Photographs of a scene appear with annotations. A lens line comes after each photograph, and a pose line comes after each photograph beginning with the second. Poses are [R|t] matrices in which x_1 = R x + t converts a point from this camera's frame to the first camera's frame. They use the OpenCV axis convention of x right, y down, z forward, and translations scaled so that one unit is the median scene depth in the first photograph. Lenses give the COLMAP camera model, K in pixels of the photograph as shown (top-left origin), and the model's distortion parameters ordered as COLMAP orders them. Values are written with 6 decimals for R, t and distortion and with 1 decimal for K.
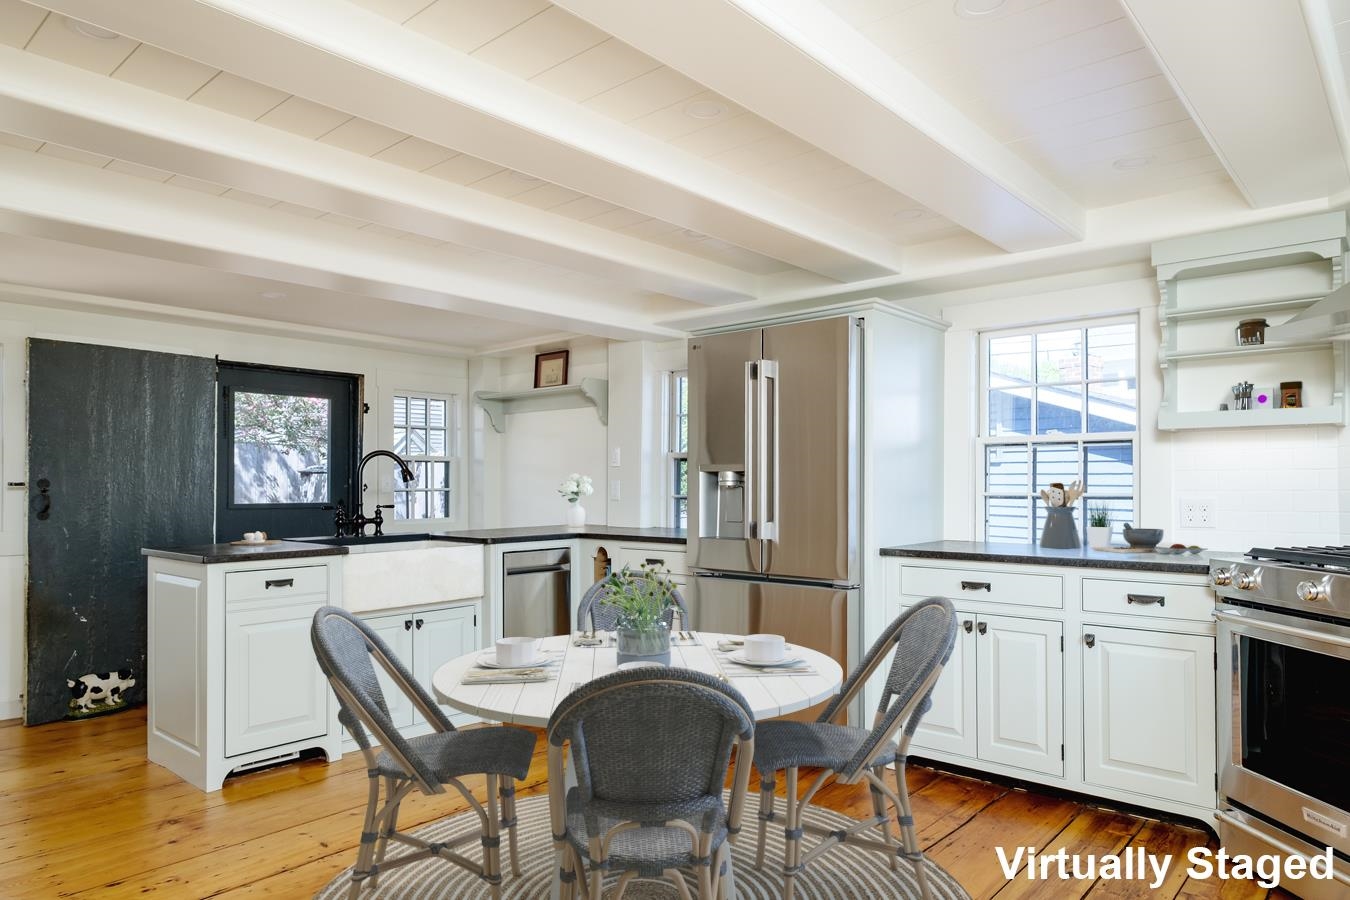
lens RADIAL K [[850.3, 0, 681.2], [0, 850.3, 459.3], [0, 0, 1]] dist [-0.004466, 0.000404]
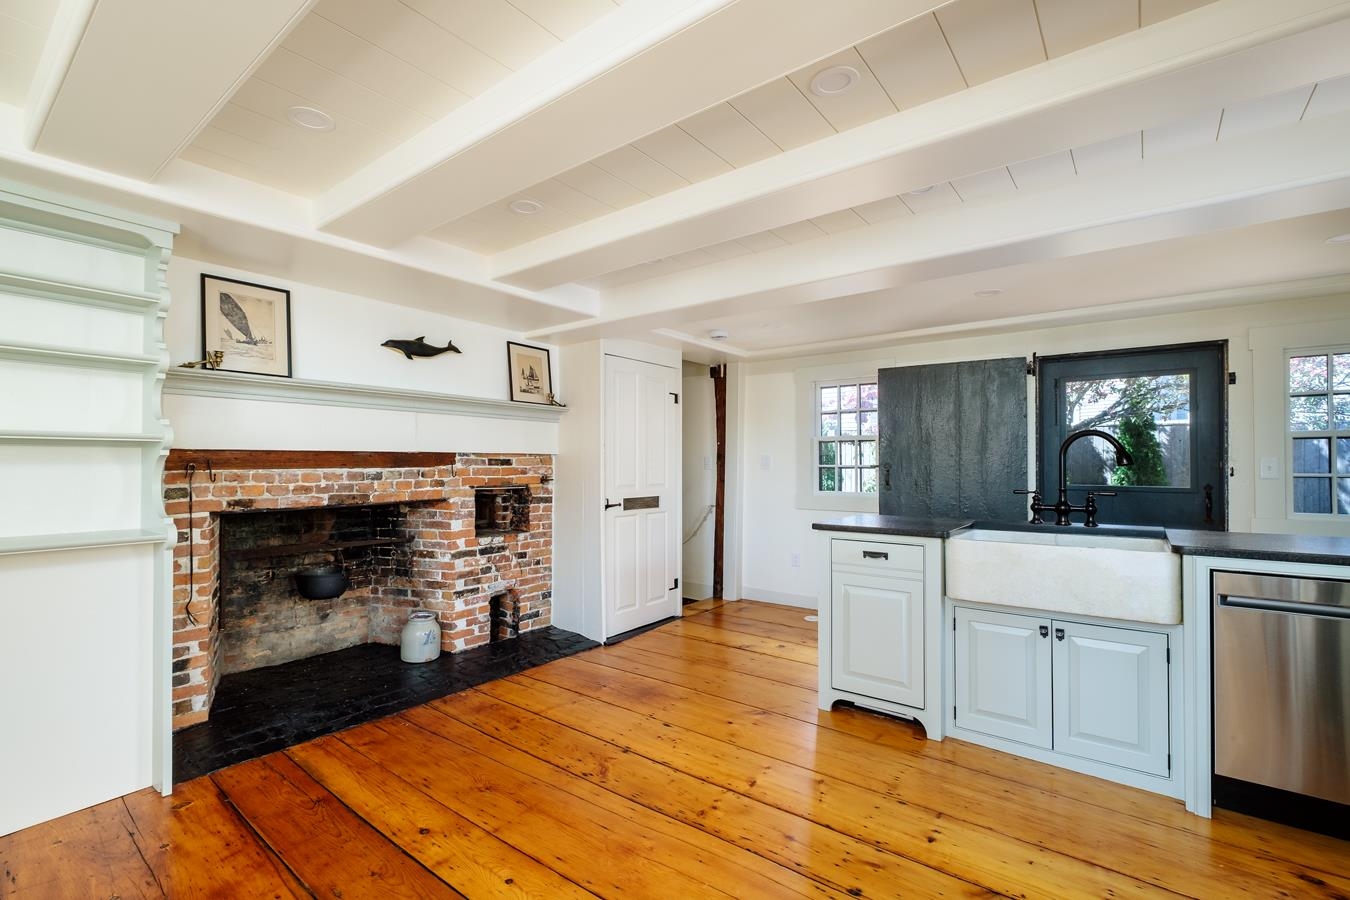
lens RADIAL K [[621.7, 0, 679.5], [0, 621.7, 476.1], [0, 0, 1]] dist [-0.000875, -0.001178]
pose [[0.081420, 0.014677, -0.996572, 0.256736], [0.027976, 0.999464, 0.017006, 0.013285], [0.996287, -0.029265, 0.080966, 0.532184]]
